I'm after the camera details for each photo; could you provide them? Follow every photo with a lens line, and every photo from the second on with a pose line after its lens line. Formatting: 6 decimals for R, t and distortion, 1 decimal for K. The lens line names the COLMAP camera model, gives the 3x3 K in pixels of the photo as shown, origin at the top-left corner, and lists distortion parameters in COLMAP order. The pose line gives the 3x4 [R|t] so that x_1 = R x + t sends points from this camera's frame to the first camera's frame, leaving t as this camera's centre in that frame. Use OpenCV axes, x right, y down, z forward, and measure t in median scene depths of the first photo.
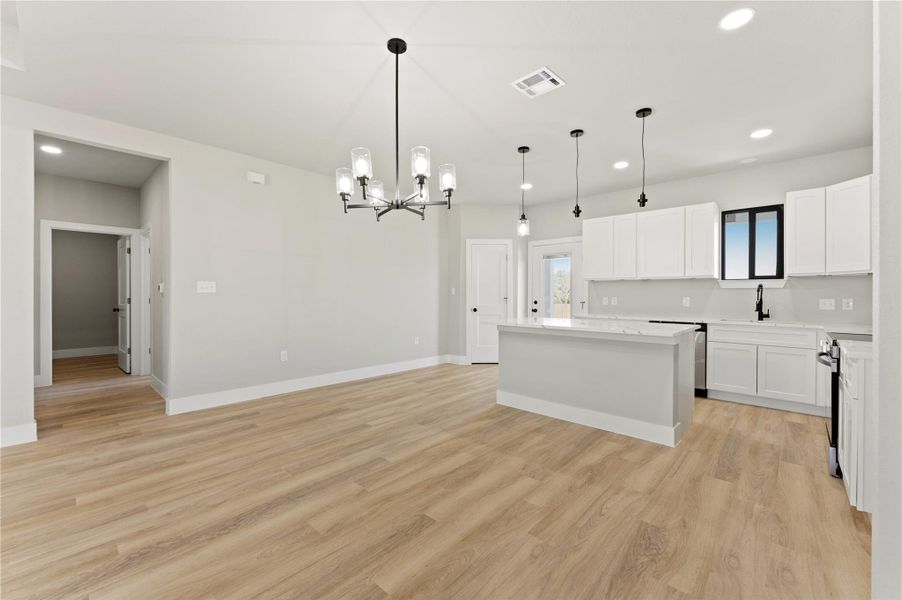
lens RADIAL K [[377.0, 0, 462.6], [0, 377.0, 297.1], [0, 0, 1]] dist [-0.001332, -0.000132]
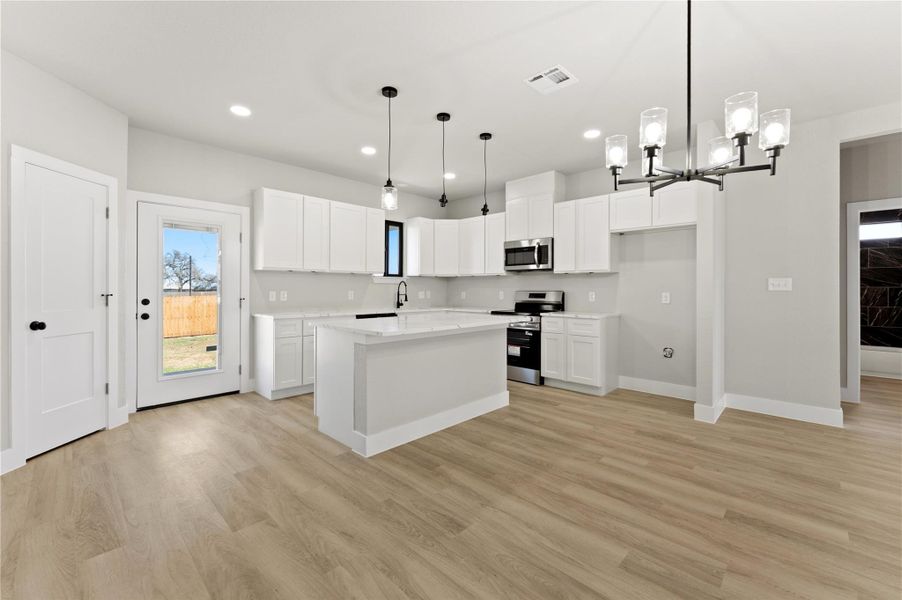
lens RADIAL K [[369.0, 0, 454.6], [0, 369.0, 286.5], [0, 0, 1]] dist [-0.002114, -0.000365]
pose [[0.038746, 0.003554, 0.999243, -0.643648], [0.001968, 0.999991, -0.003633, -0.011099], [-0.999247, 0.002107, 0.038739, 0.986063]]
